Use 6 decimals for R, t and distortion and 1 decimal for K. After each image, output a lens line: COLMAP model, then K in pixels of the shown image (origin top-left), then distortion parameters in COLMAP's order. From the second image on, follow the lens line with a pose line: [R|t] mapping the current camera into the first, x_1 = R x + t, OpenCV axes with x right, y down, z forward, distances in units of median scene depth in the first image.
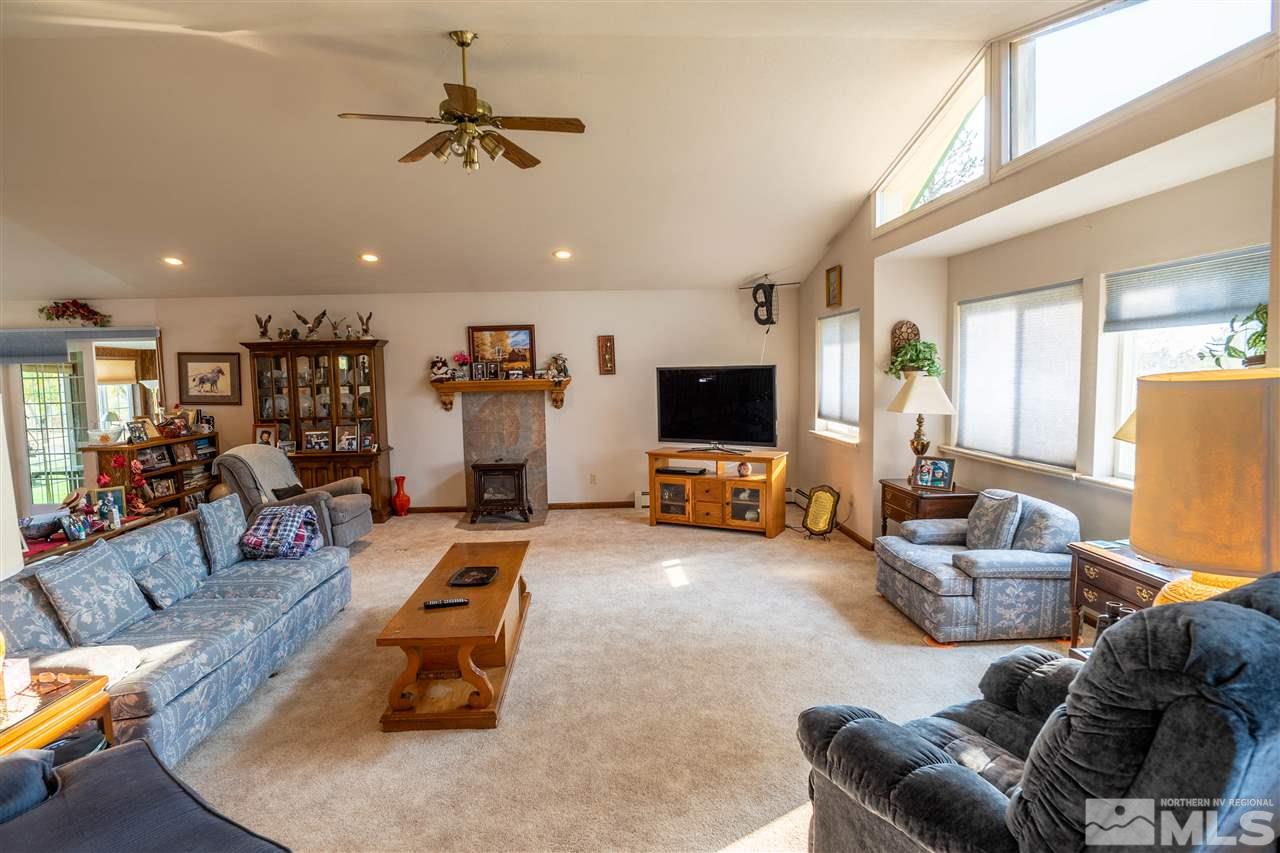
lens RADIAL K [[694.4, 0, 640.0], [0, 694.4, 426.5], [0, 0, 1]] dist [-0.015963, 0.000962]
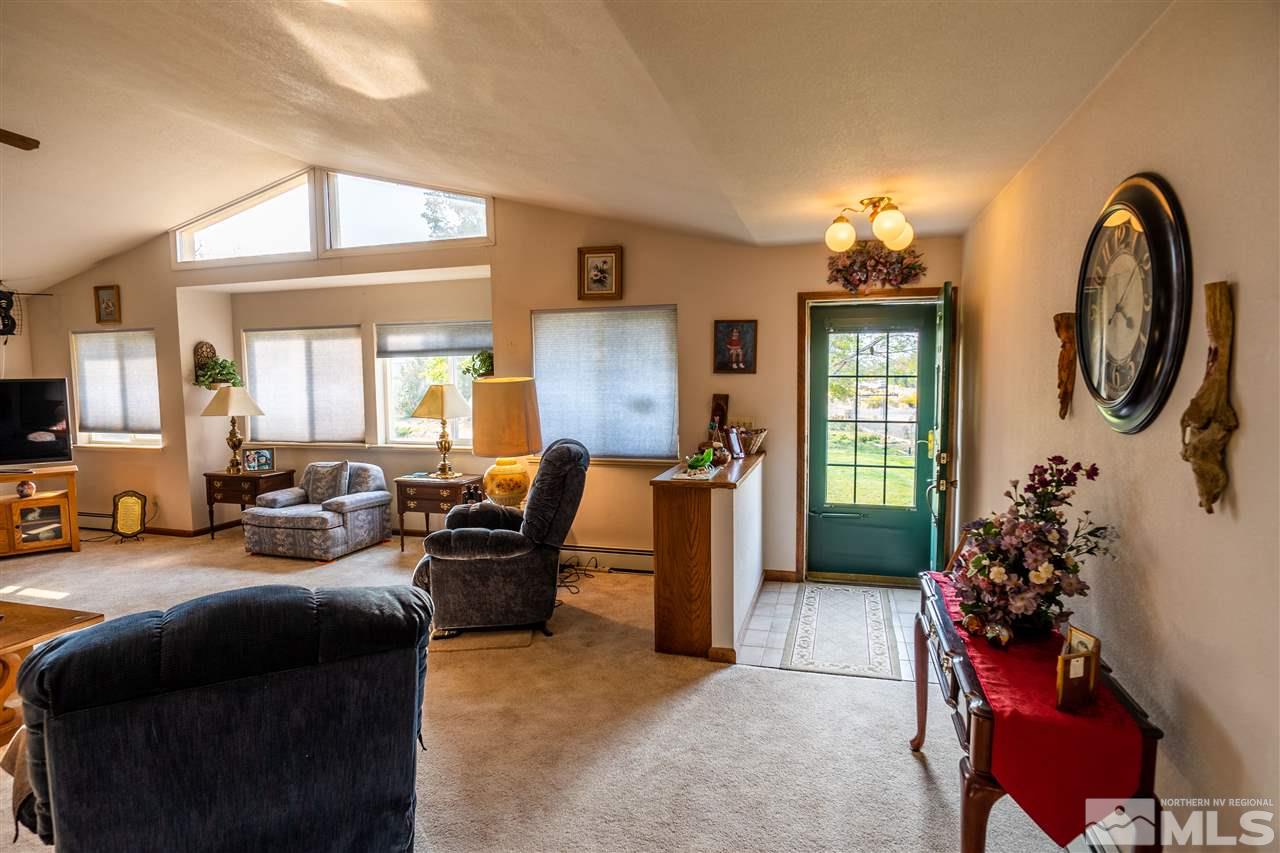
lens RADIAL K [[694.4, 0, 640.0], [0, 694.4, 426.5], [0, 0, 1]] dist [-0.015963, 0.000962]
pose [[0.338356, -0.060243, 0.939088, -0.630420], [0.084502, 0.995862, 0.033438, 0.024184], [-0.937216, 0.068041, 0.342047, -0.146752]]
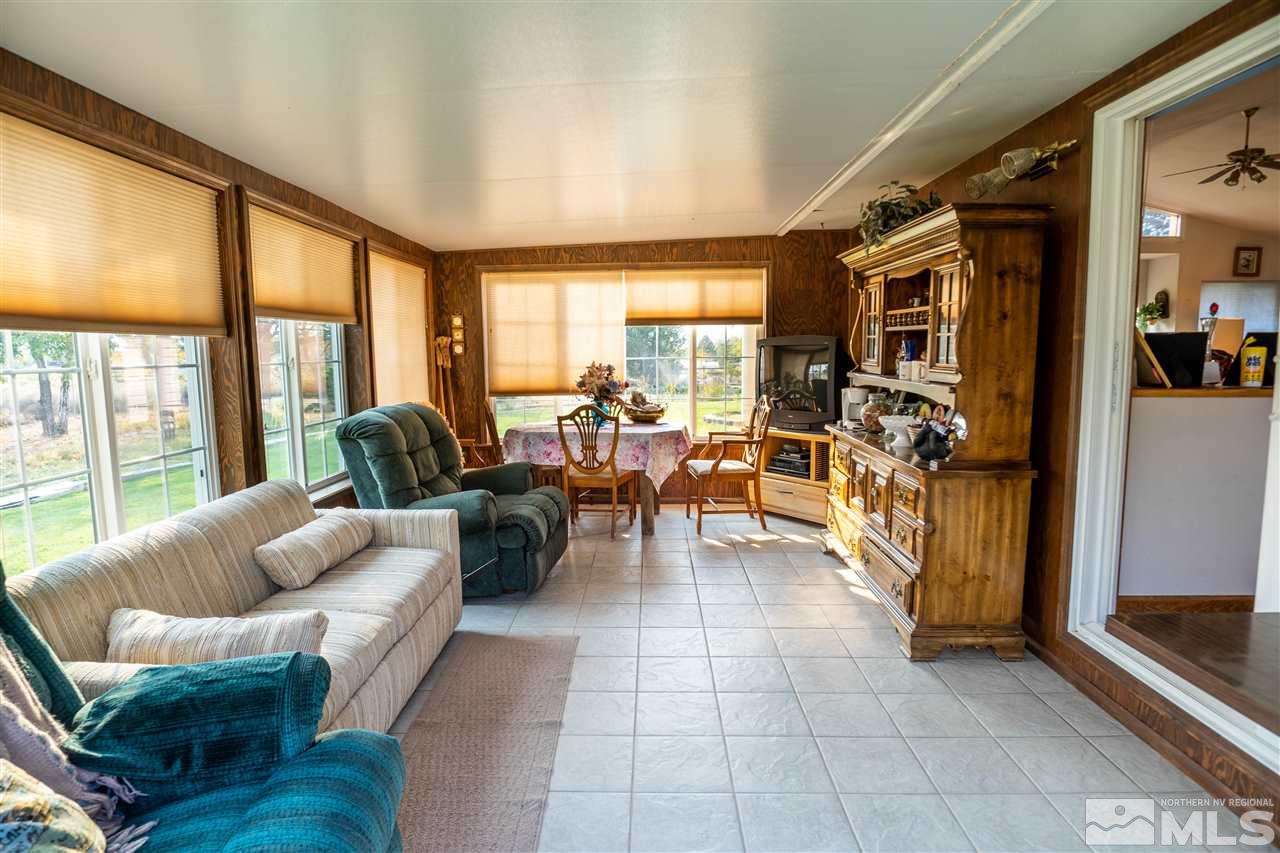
lens RADIAL K [[694.4, 0, 640.0], [0, 694.4, 426.5], [0, 0, 1]] dist [-0.015963, 0.000962]
pose [[0.060294, -0.096807, 0.993475, -1.824573], [0.093084, 0.991494, 0.090964, -0.063534], [-0.993831, 0.086992, 0.068793, 2.100925]]
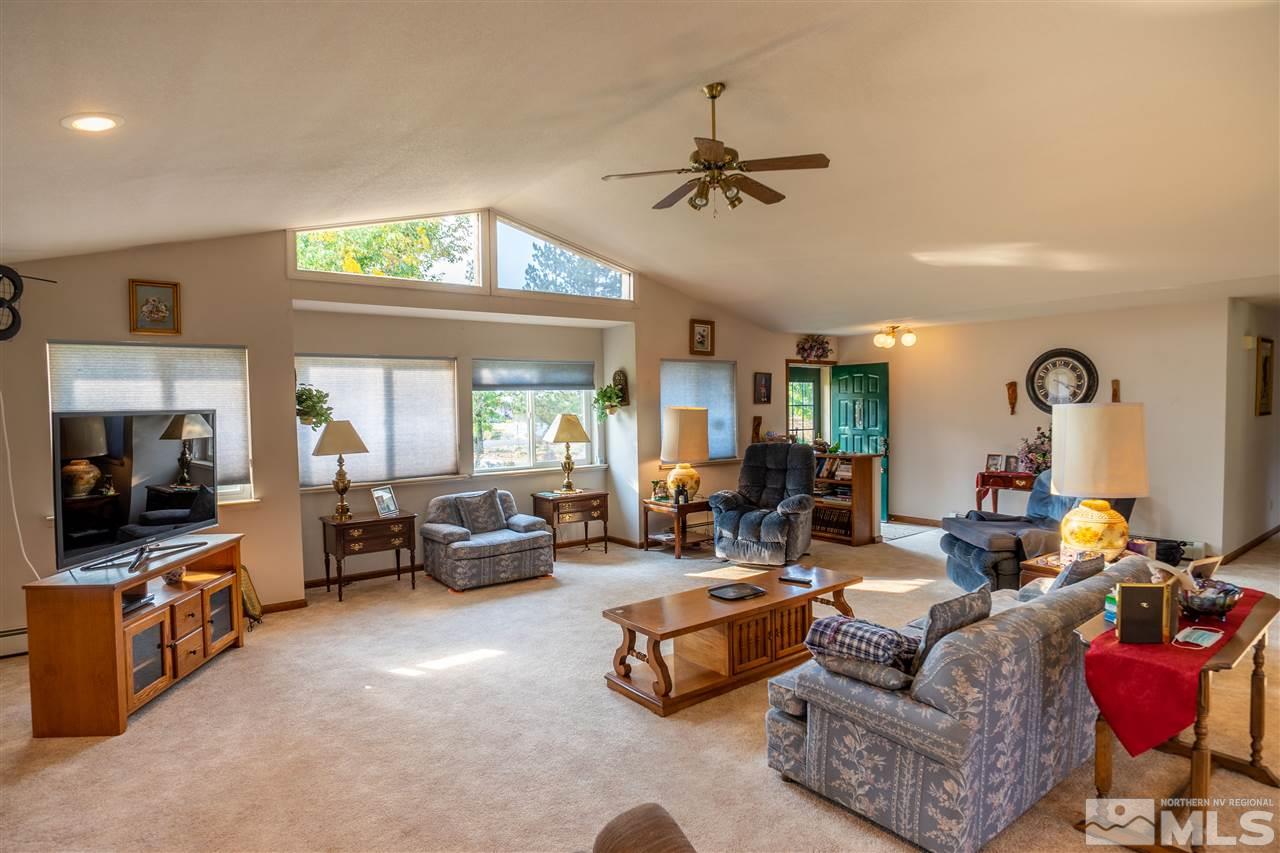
lens RADIAL K [[694.4, 0, 640.0], [0, 694.4, 426.5], [0, 0, 1]] dist [-0.015963, 0.000962]
pose [[-0.569881, -0.001607, 0.821725, -0.898931], [0.093523, 0.993373, 0.066802, -0.110068], [-0.816388, 0.114920, -0.565955, 1.477363]]
